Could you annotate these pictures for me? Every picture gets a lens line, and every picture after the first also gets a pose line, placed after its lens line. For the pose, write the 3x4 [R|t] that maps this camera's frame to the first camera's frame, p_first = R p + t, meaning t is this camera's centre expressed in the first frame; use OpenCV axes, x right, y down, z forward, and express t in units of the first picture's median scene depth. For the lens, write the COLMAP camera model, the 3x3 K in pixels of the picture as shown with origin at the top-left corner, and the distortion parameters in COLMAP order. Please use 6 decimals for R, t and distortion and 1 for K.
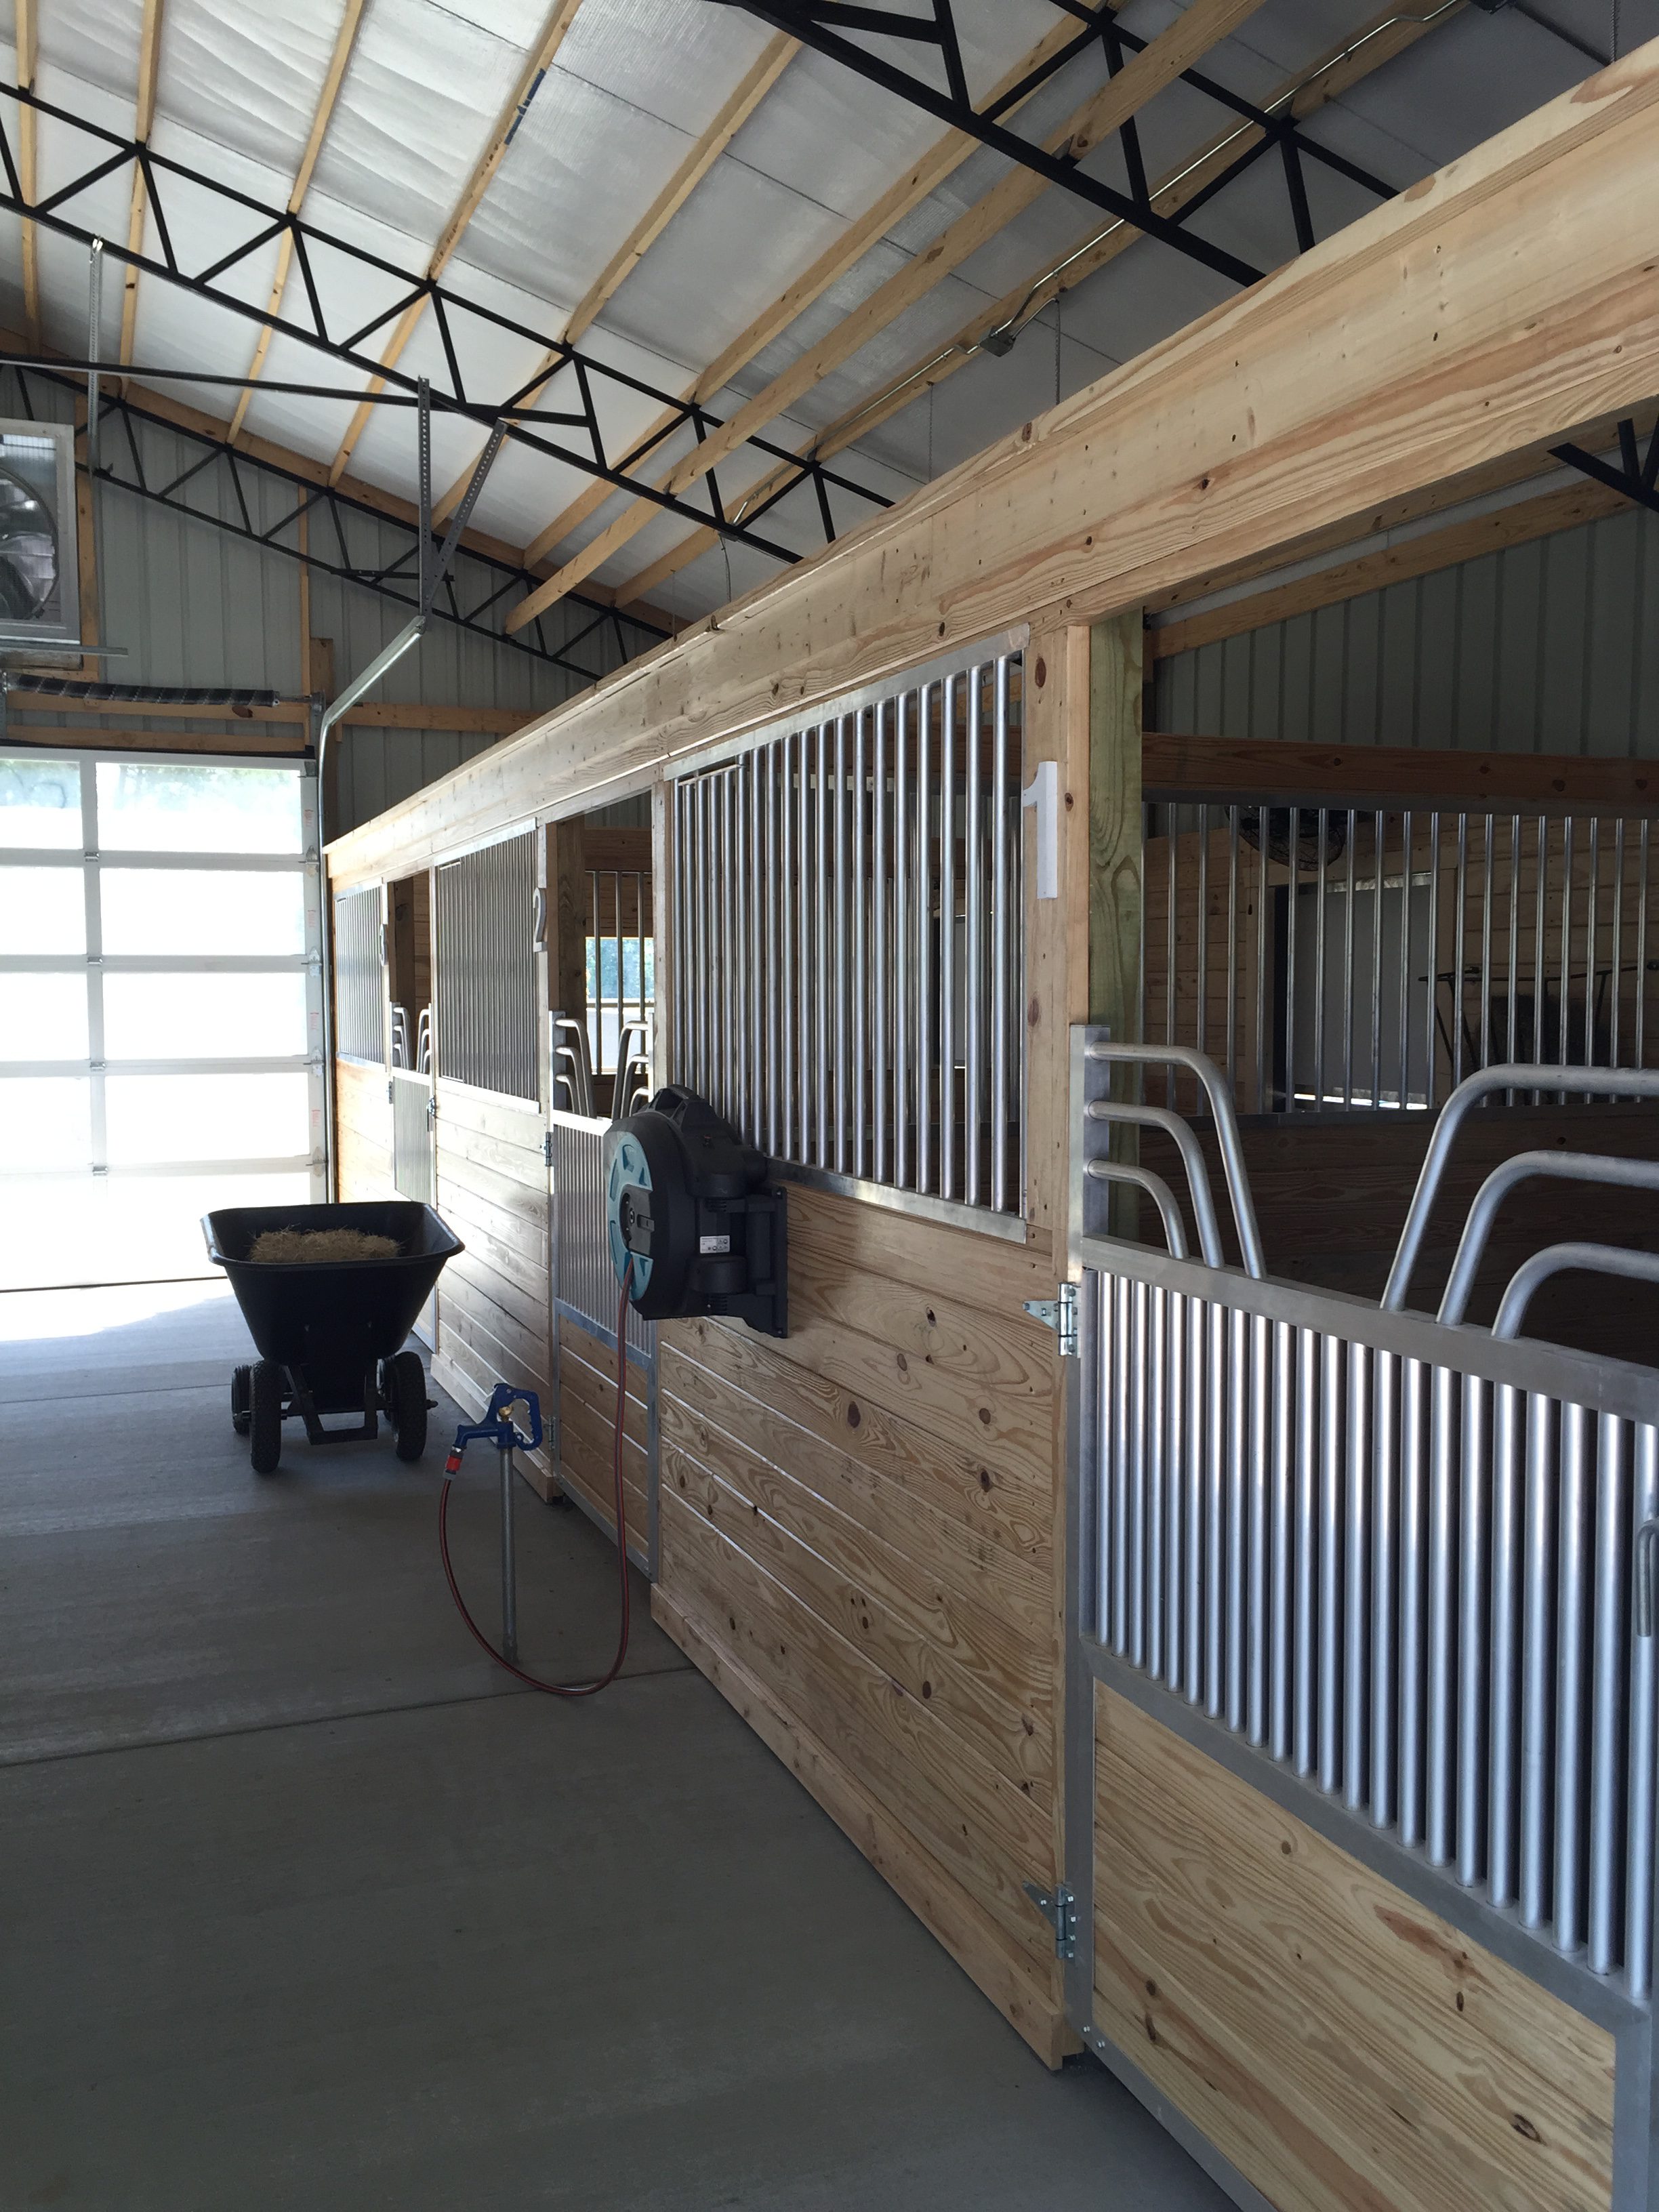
lens RADIAL K [[1886.8, 0, 841.9], [0, 1886.8, 1092.0], [0, 0, 1]] dist [0.086773, -0.117034]
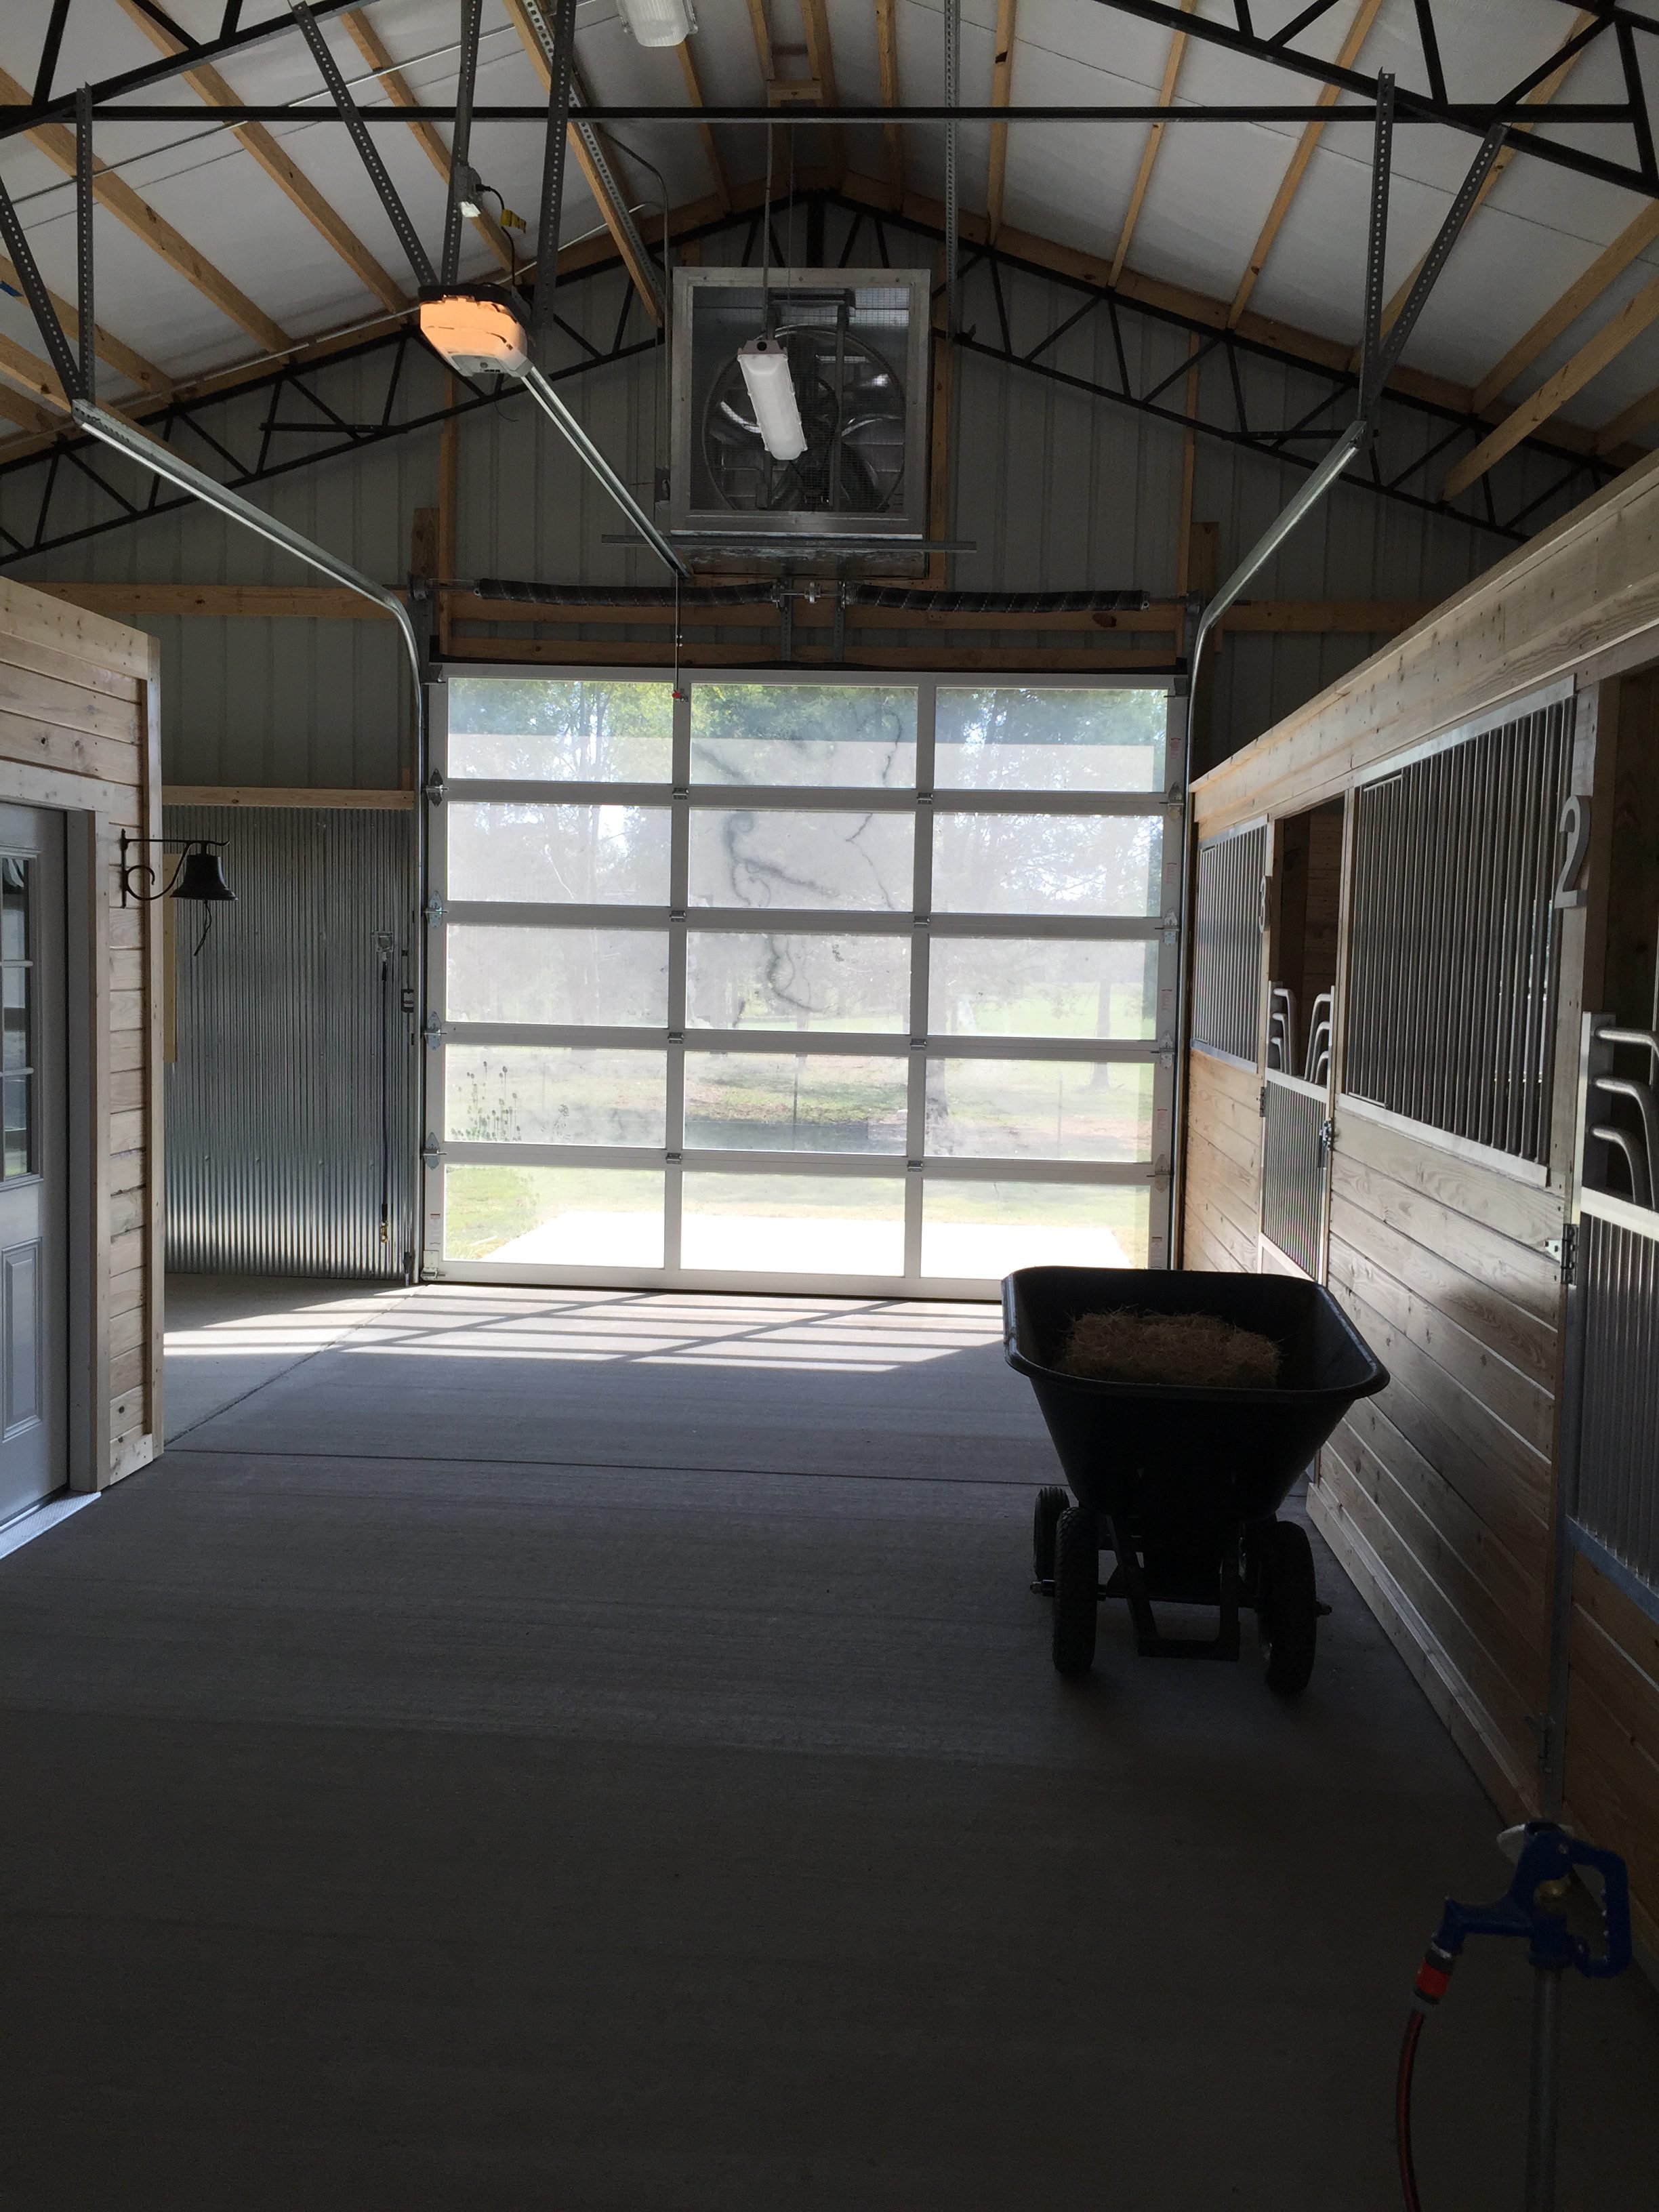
lens RADIAL K [[1886.8, 0, 841.9], [0, 1886.8, 1092.0], [0, 0, 1]] dist [0.086773, -0.117034]
pose [[0.905825, 0.056916, -0.419811, -0.066848], [-0.050367, 0.998374, 0.026677, -0.013392], [0.420647, -0.003020, 0.907219, 0.225269]]
